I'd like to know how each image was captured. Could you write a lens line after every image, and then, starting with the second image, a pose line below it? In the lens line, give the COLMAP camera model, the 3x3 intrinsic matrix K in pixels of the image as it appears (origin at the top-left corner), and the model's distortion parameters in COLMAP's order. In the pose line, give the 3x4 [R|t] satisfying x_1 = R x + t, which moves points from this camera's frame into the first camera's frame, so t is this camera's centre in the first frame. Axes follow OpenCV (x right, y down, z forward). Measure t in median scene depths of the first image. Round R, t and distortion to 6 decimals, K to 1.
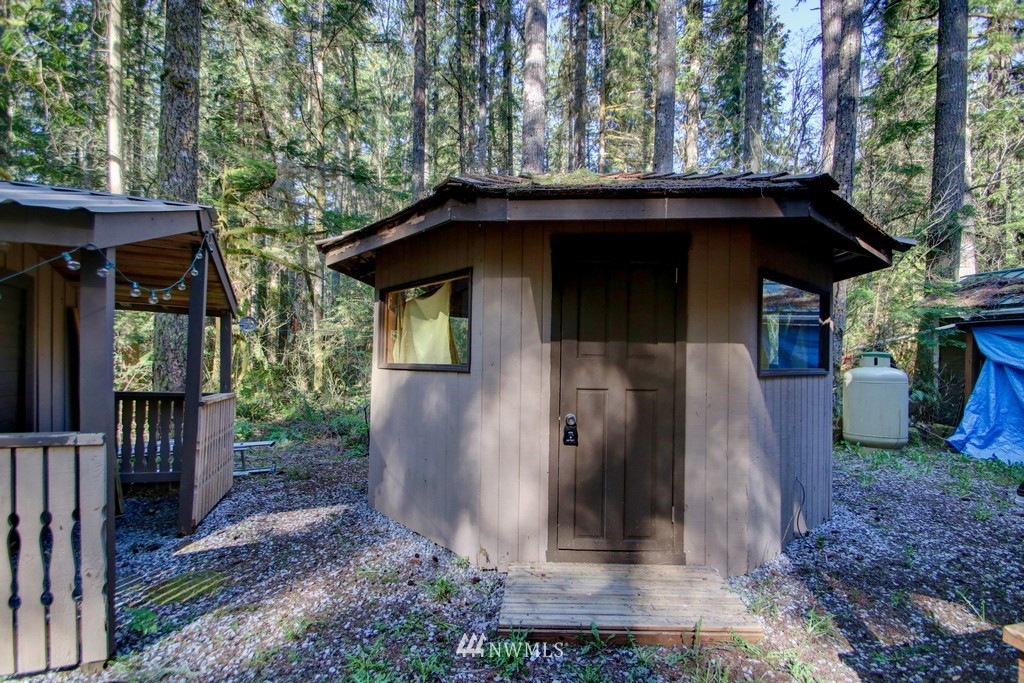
lens RADIAL K [[483.5, 0, 519.4], [0, 483.5, 355.9], [0, 0, 1]] dist [0.016216, -0.017724]
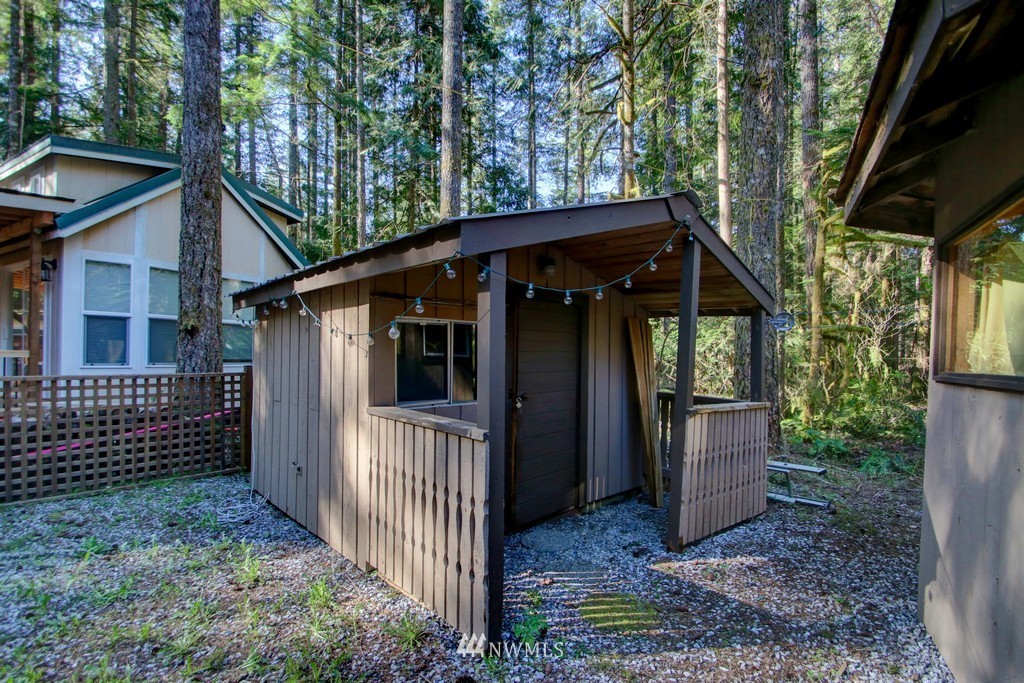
lens RADIAL K [[483.5, 0, 519.4], [0, 483.5, 355.9], [0, 0, 1]] dist [0.016216, -0.017724]
pose [[0.351975, -0.000252, -0.936009, 0.082206], [-0.010890, 0.999931, -0.004365, 0.001073], [0.935946, 0.011729, 0.351949, 0.386755]]
